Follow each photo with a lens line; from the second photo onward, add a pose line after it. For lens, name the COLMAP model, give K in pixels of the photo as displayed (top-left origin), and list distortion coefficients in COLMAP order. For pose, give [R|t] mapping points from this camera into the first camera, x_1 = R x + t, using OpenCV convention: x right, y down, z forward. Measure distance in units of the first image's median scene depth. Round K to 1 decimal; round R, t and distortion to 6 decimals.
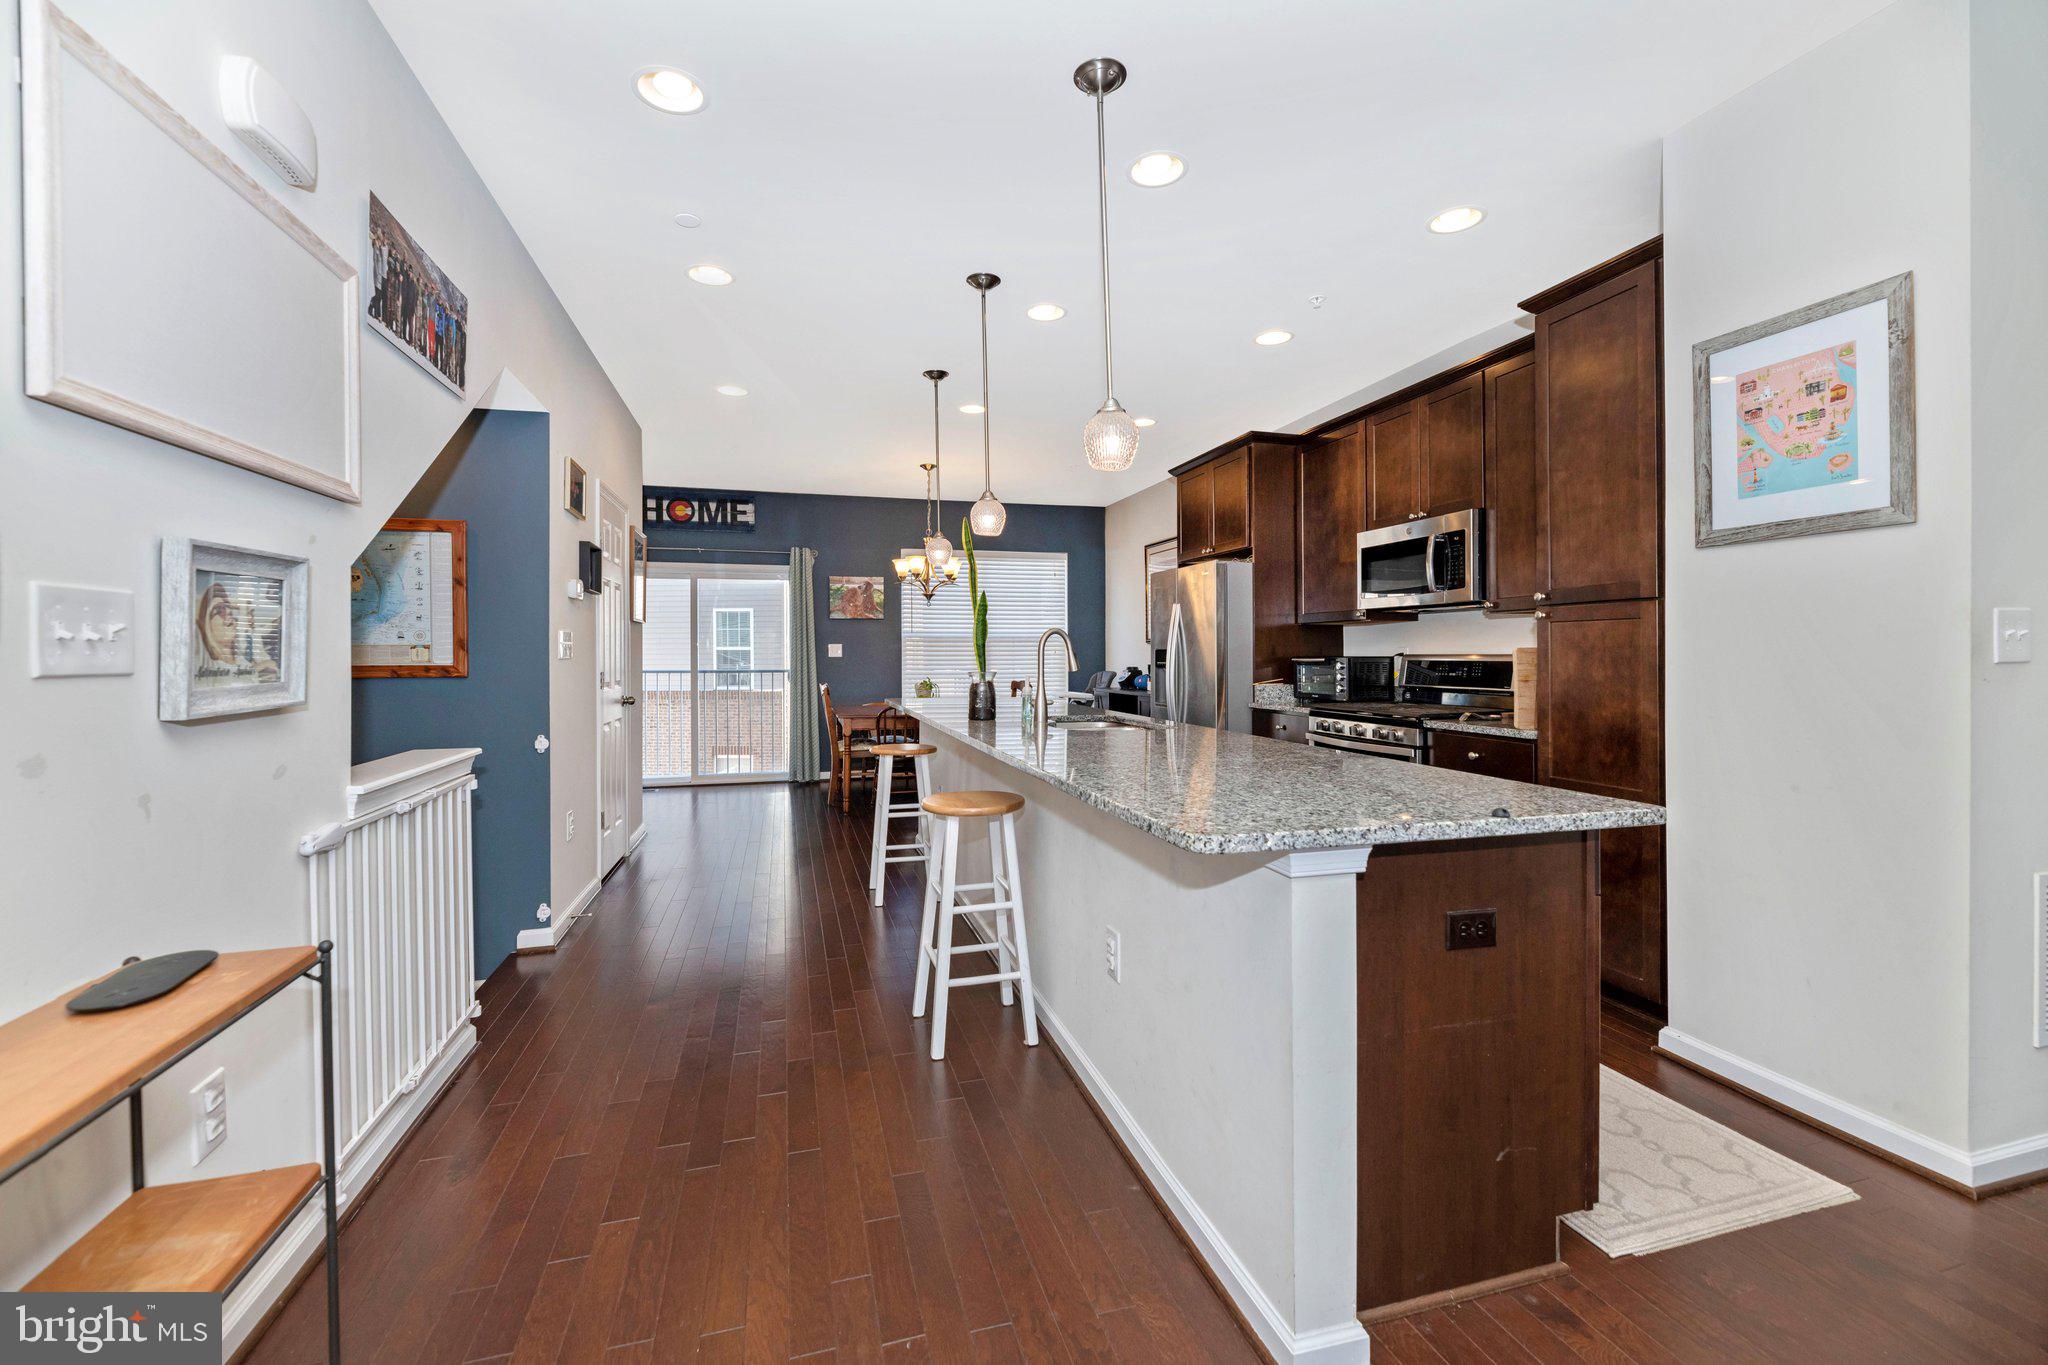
lens RADIAL K [[854.5, 0, 1025.6], [0, 854.5, 660.4], [0, 0, 1]] dist [-0.007474, -0.000193]
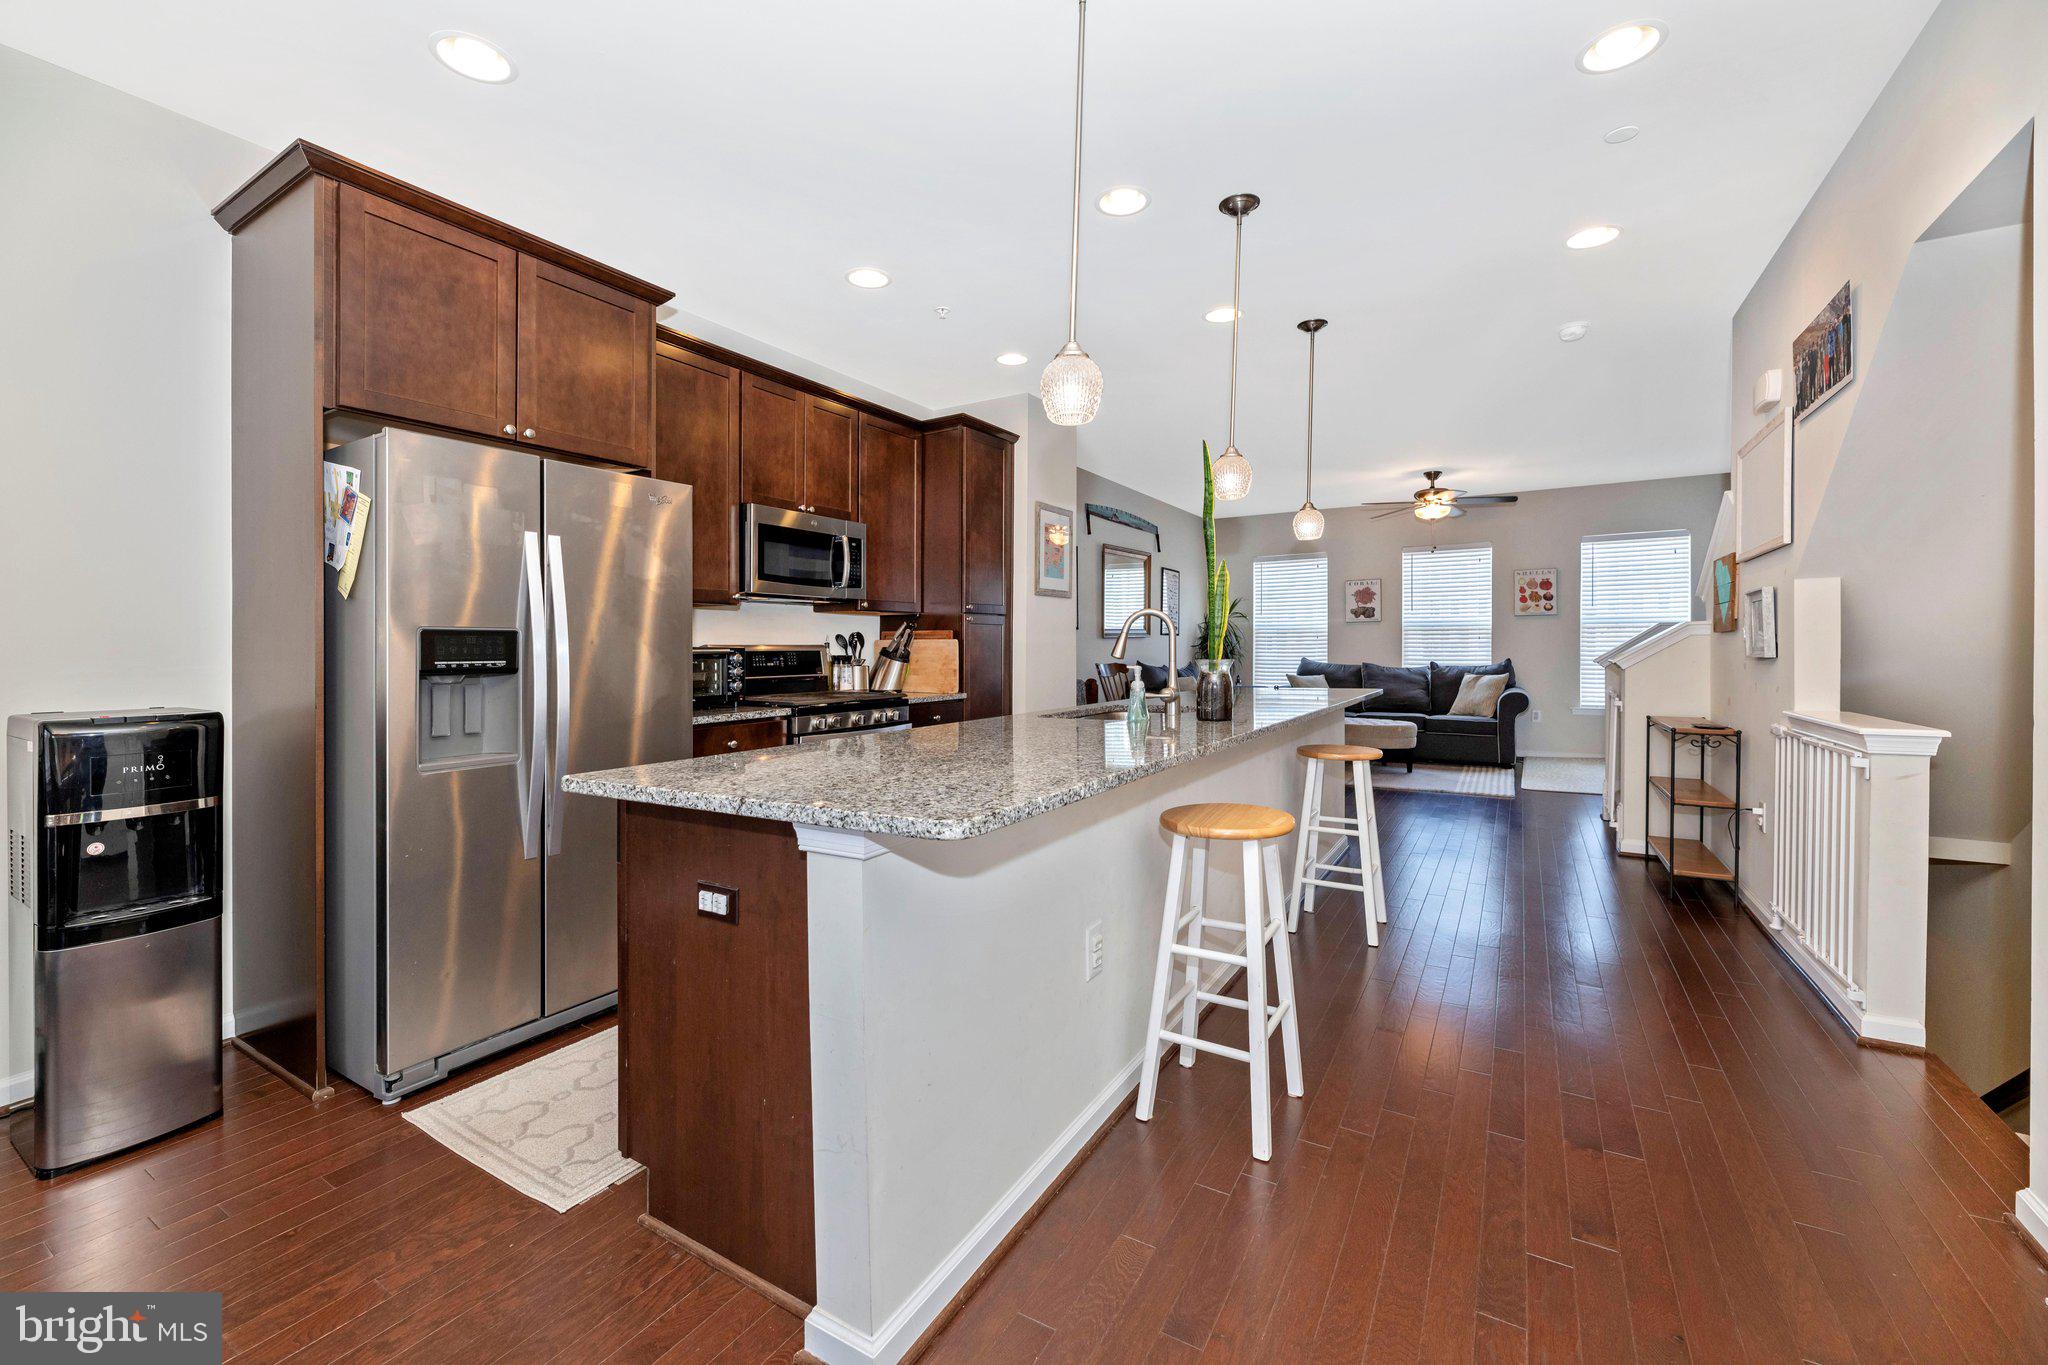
lens RADIAL K [[832.0, 0, 994.4], [0, 832.0, 653.4], [0, 0, 1]] dist [-0.003586, -0.000481]
pose [[-0.676606, 0.006067, 0.736320, -0.518006], [0.015518, 0.999861, 0.006021, 0.002163], [-0.736181, 0.015500, -0.676607, 1.818195]]
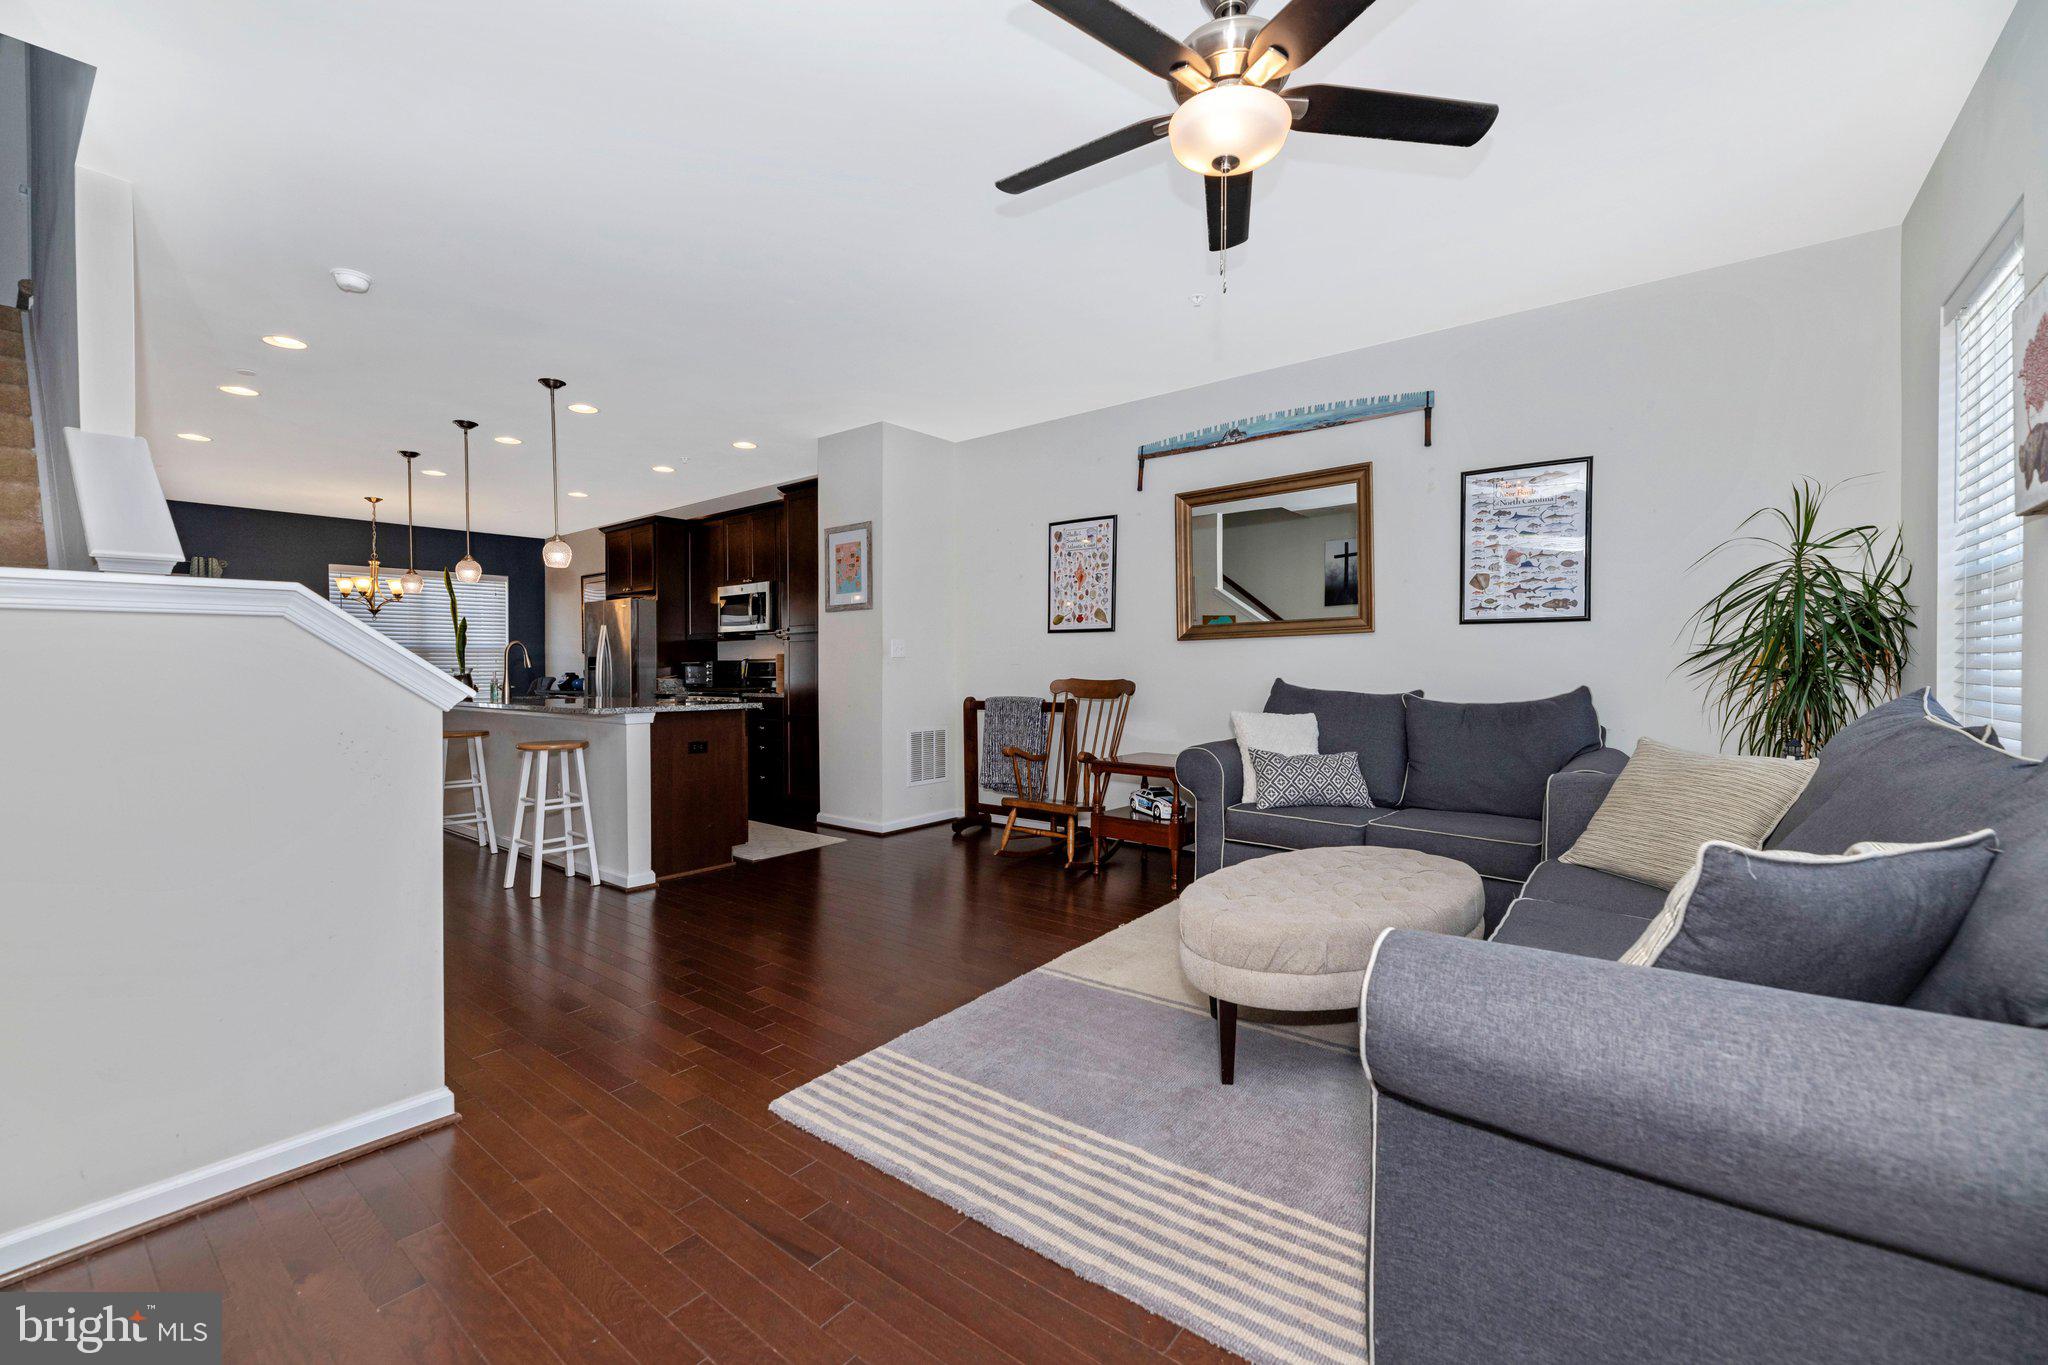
lens RADIAL K [[854.5, 0, 1025.6], [0, 854.5, 660.4], [0, 0, 1]] dist [-0.007474, -0.000193]
pose [[0.818704, 0.006961, 0.574174, -0.099204], [0.005682, 0.999779, -0.020222, 0.039817], [-0.574188, 0.019819, 0.818484, -0.874286]]
